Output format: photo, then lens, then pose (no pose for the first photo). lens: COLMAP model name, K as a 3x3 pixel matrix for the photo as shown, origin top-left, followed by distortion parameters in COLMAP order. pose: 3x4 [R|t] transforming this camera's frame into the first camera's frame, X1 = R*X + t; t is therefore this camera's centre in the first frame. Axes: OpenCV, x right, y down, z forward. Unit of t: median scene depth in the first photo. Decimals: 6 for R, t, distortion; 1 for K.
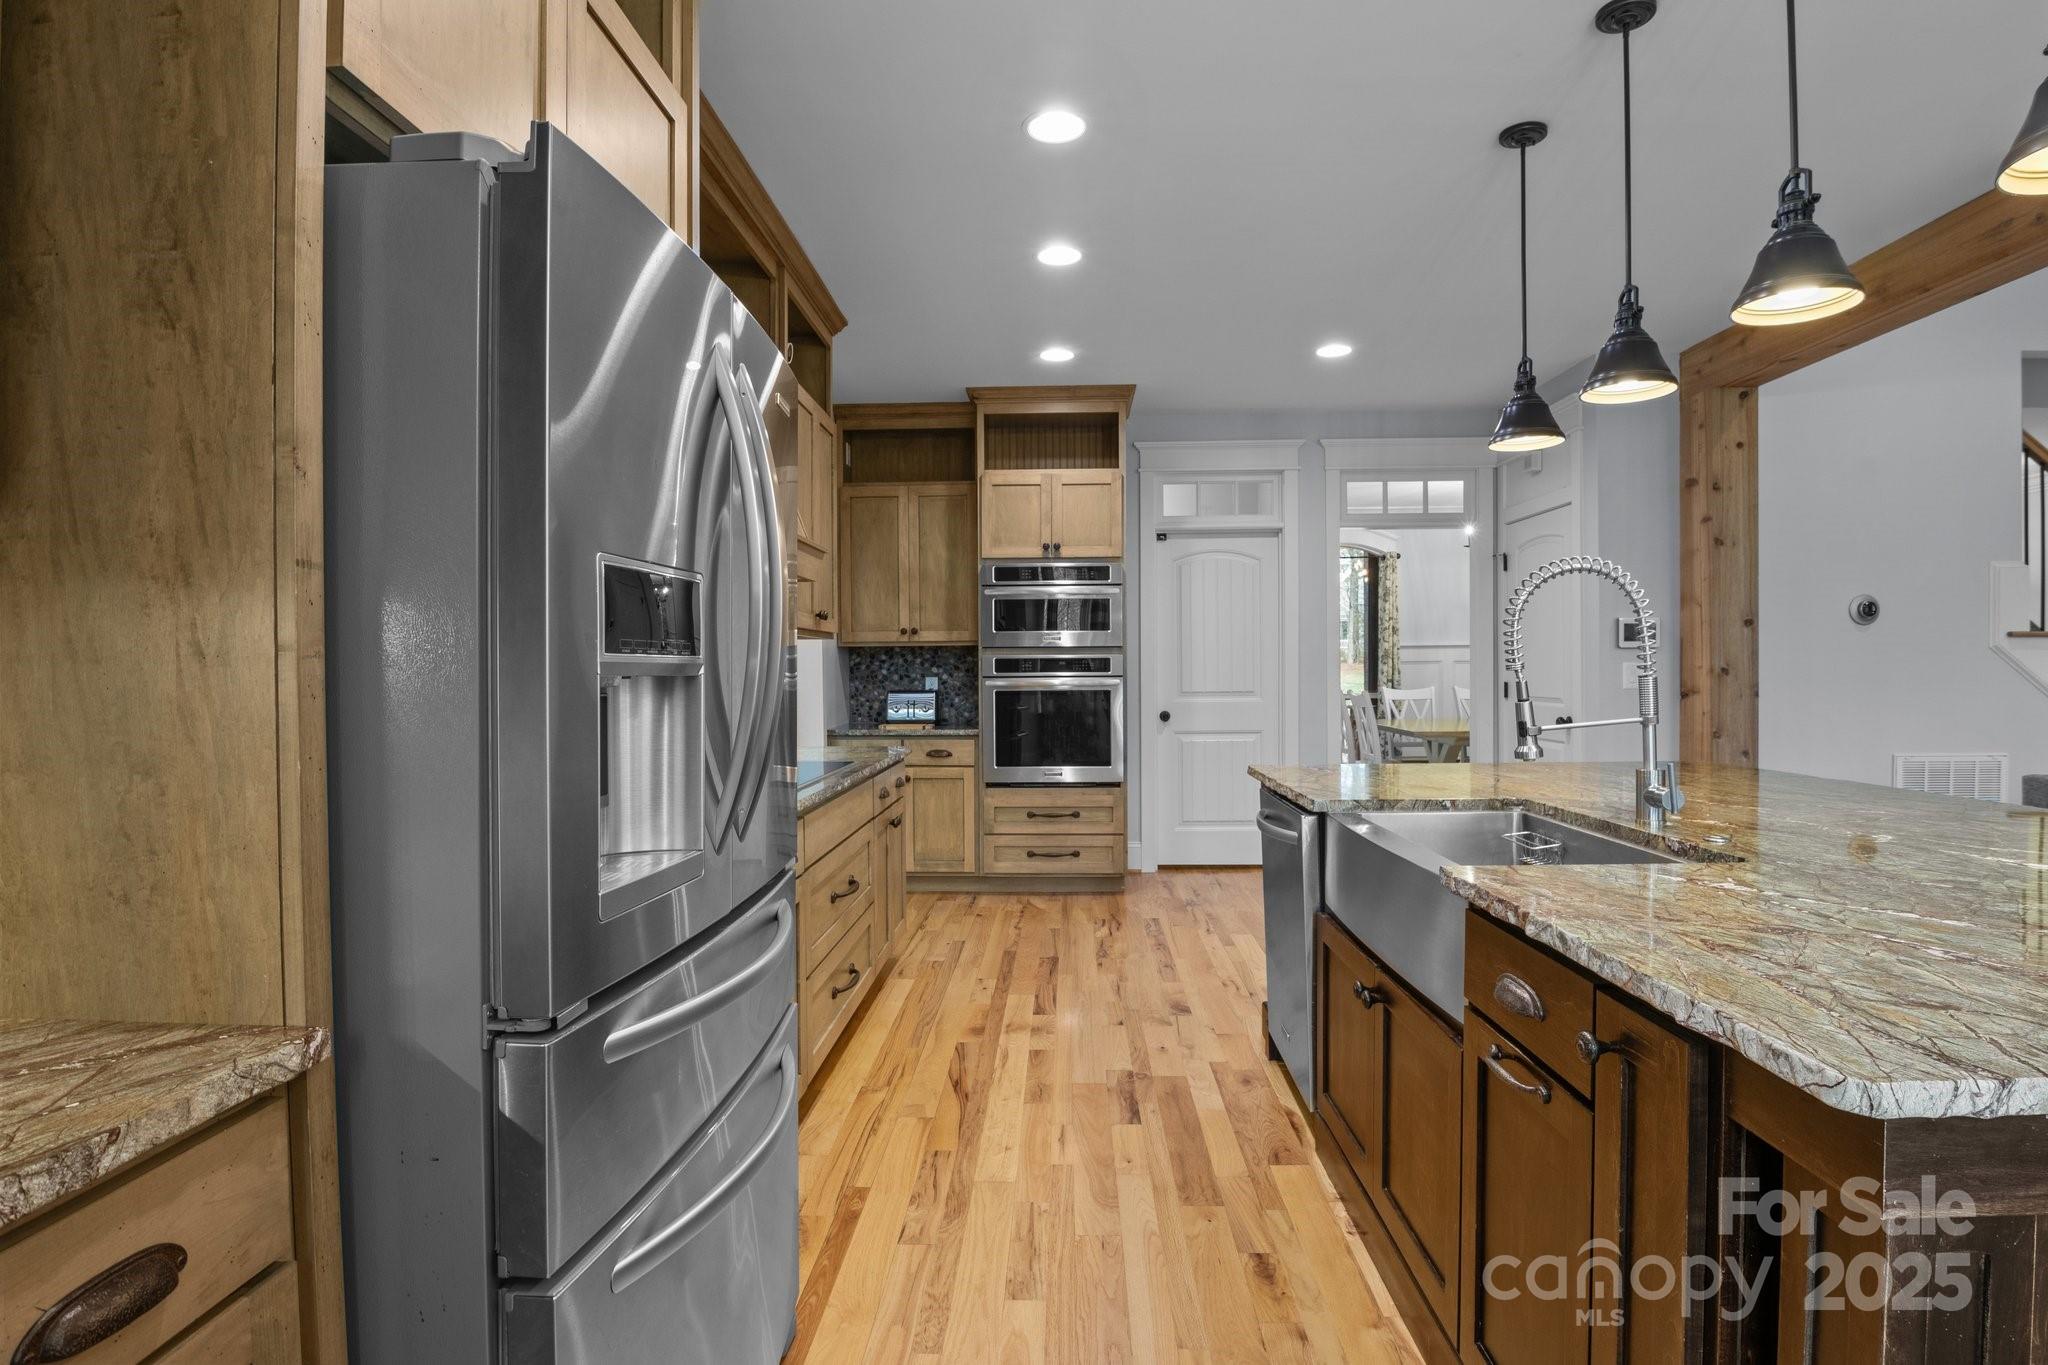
lens RADIAL K [[1039.7, 0, 1024.0], [0, 1039.7, 682.5], [0, 0, 1]] dist [0.001282, 0.000555]
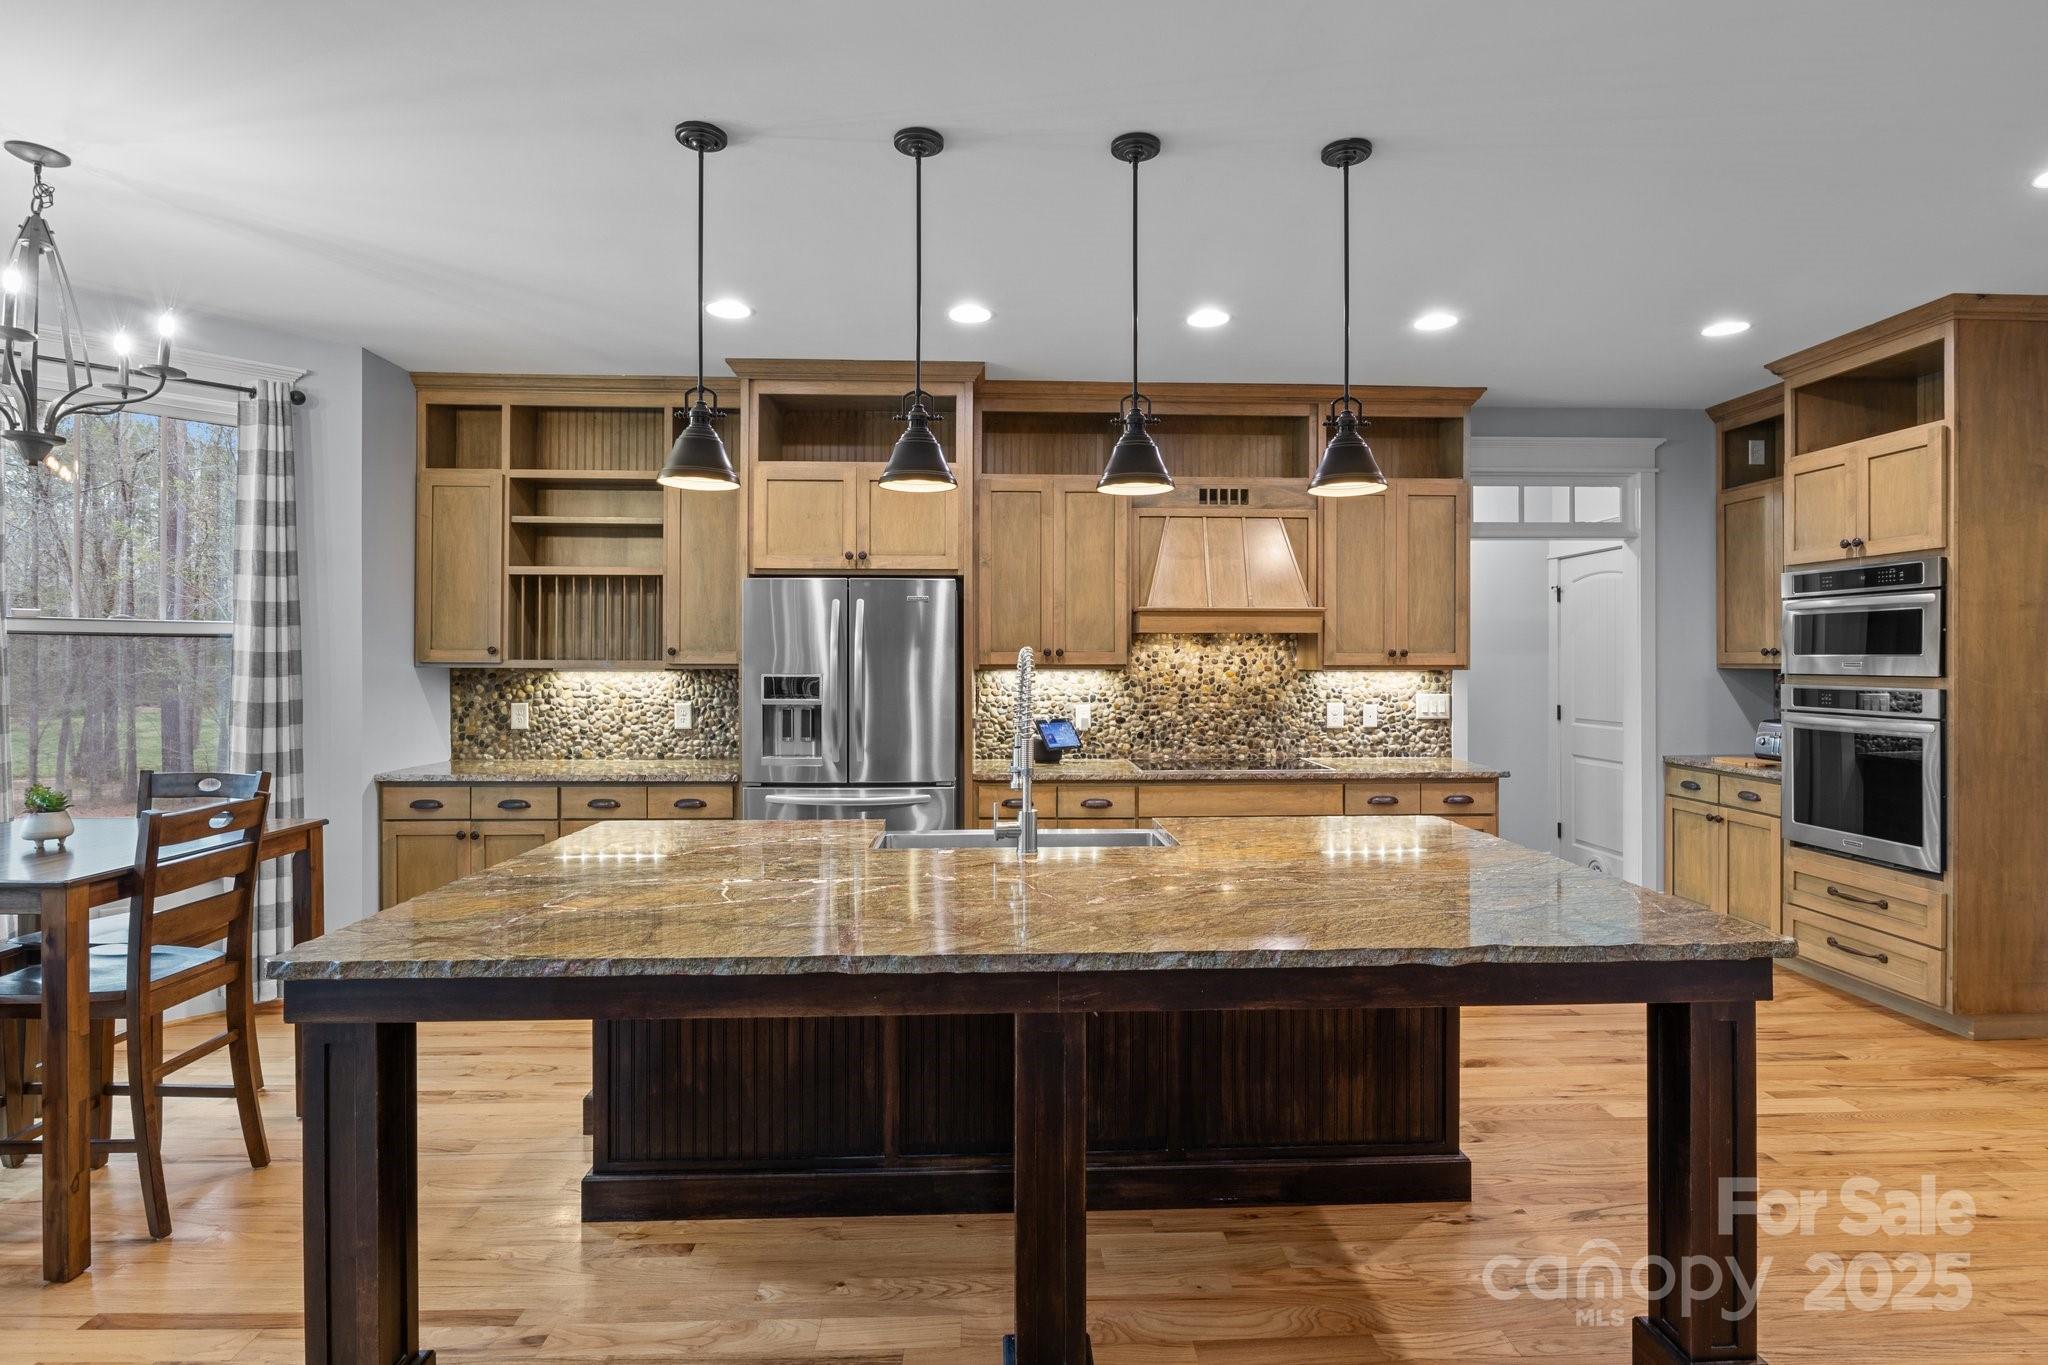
lens RADIAL K [[1022.0, 0, 1034.1], [0, 1022.0, 662.0], [0, 0, 1]] dist [-0.006370, -0.000687]
pose [[0.086251, 0.009504, -0.996228, 1.019057], [-0.013420, 0.999875, 0.008377, -0.060533], [0.996183, 0.012647, 0.086368, 0.486731]]
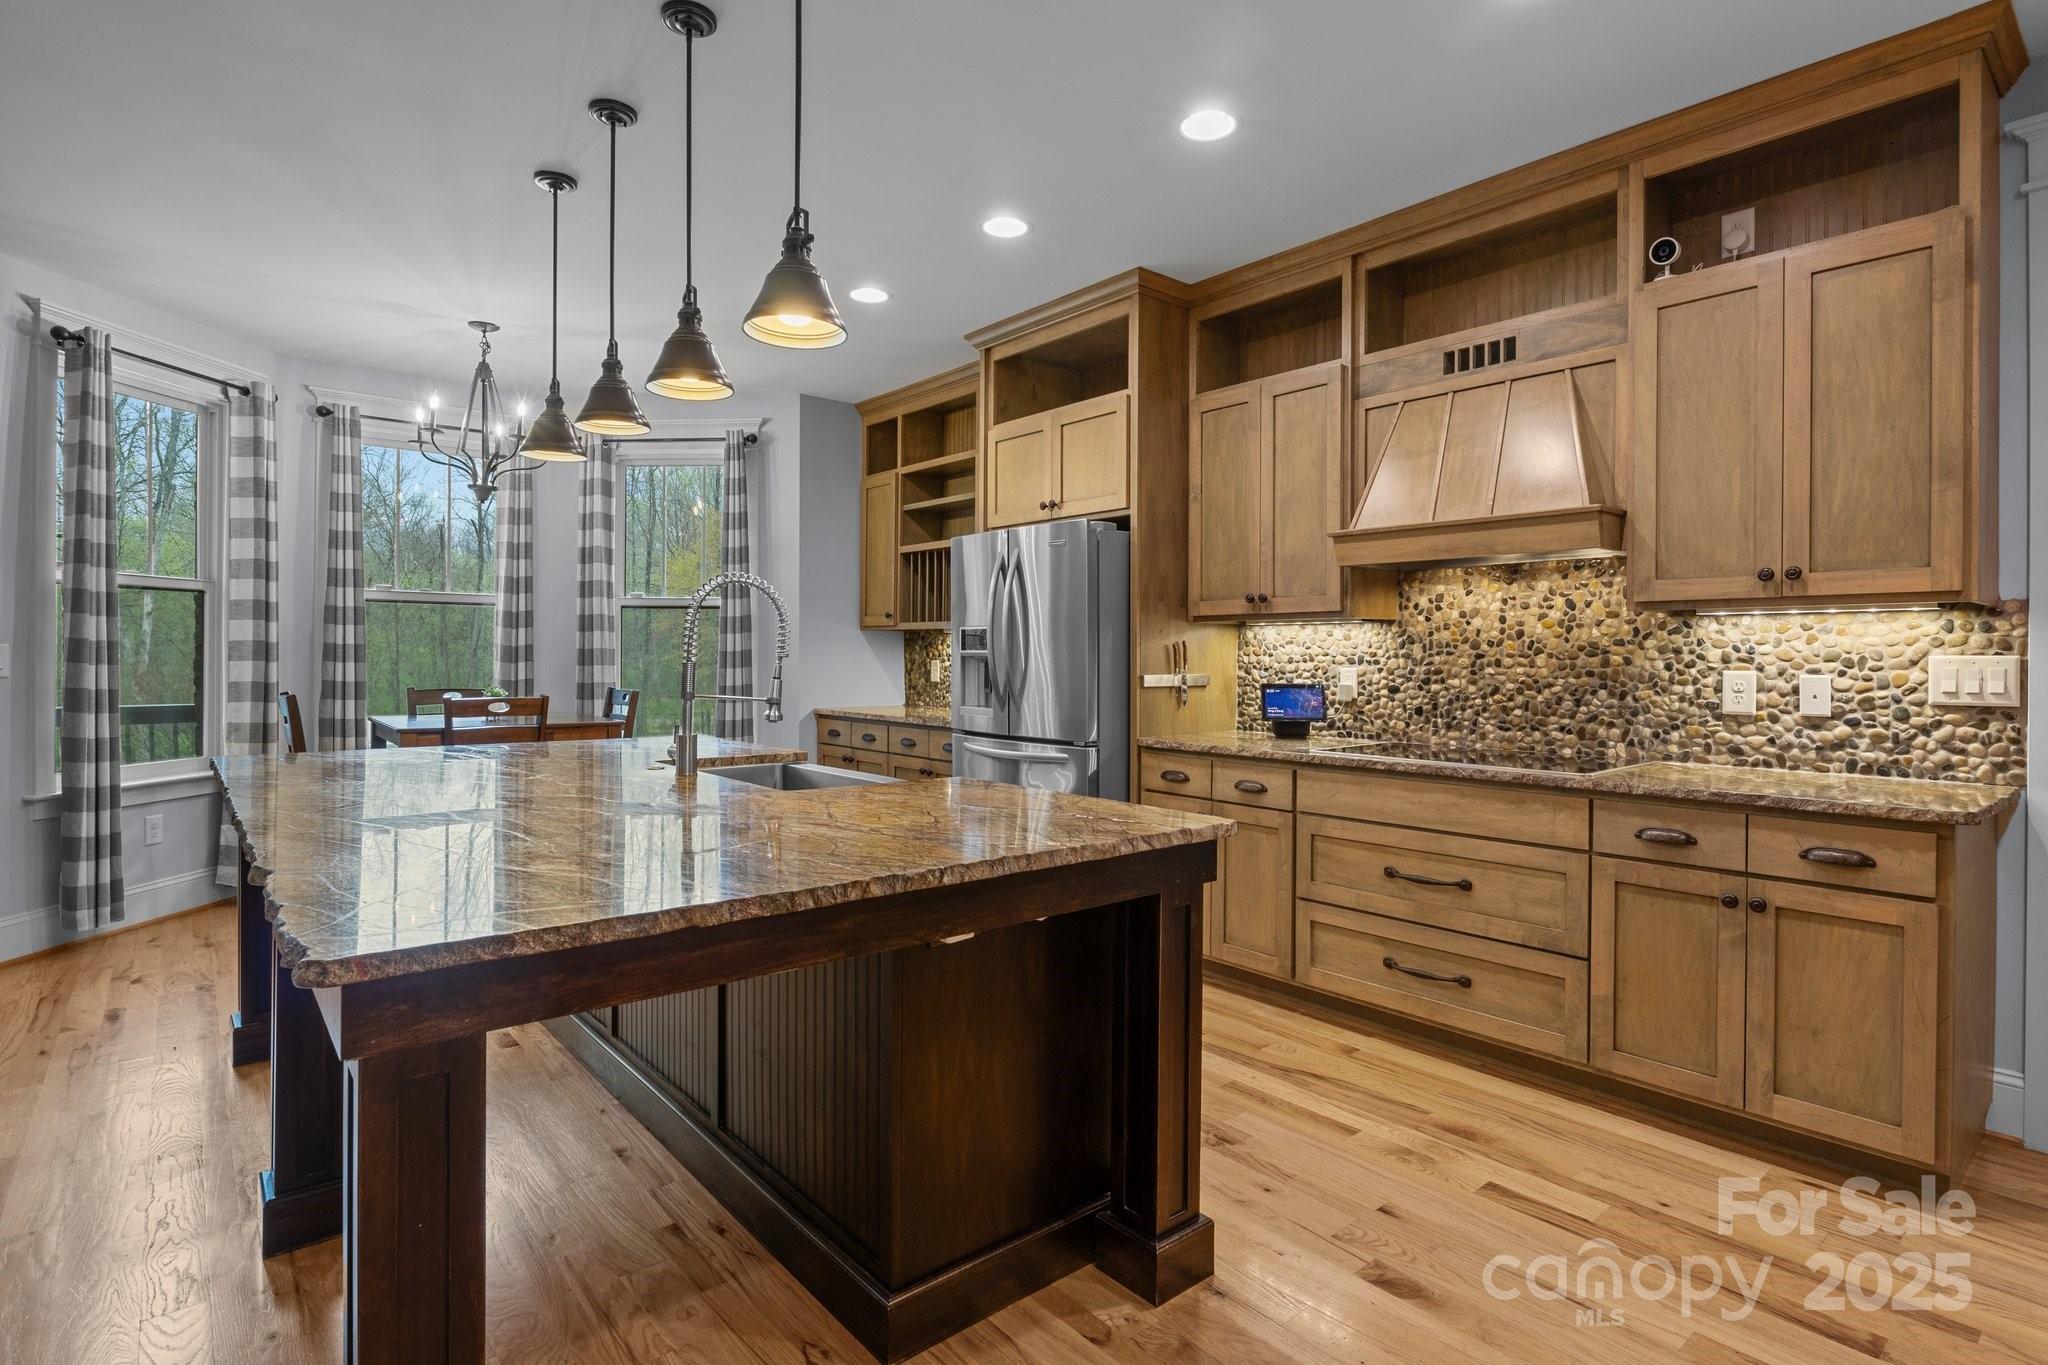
lens RADIAL K [[1022.0, 0, 1034.1], [0, 1022.0, 662.0], [0, 0, 1]] dist [-0.006370, -0.000687]
pose [[-0.735788, 0.007931, -0.677165, 0.621526], [-0.007545, 0.999773, 0.019908, -0.018081], [0.677169, 0.019757, -0.735562, 1.209207]]
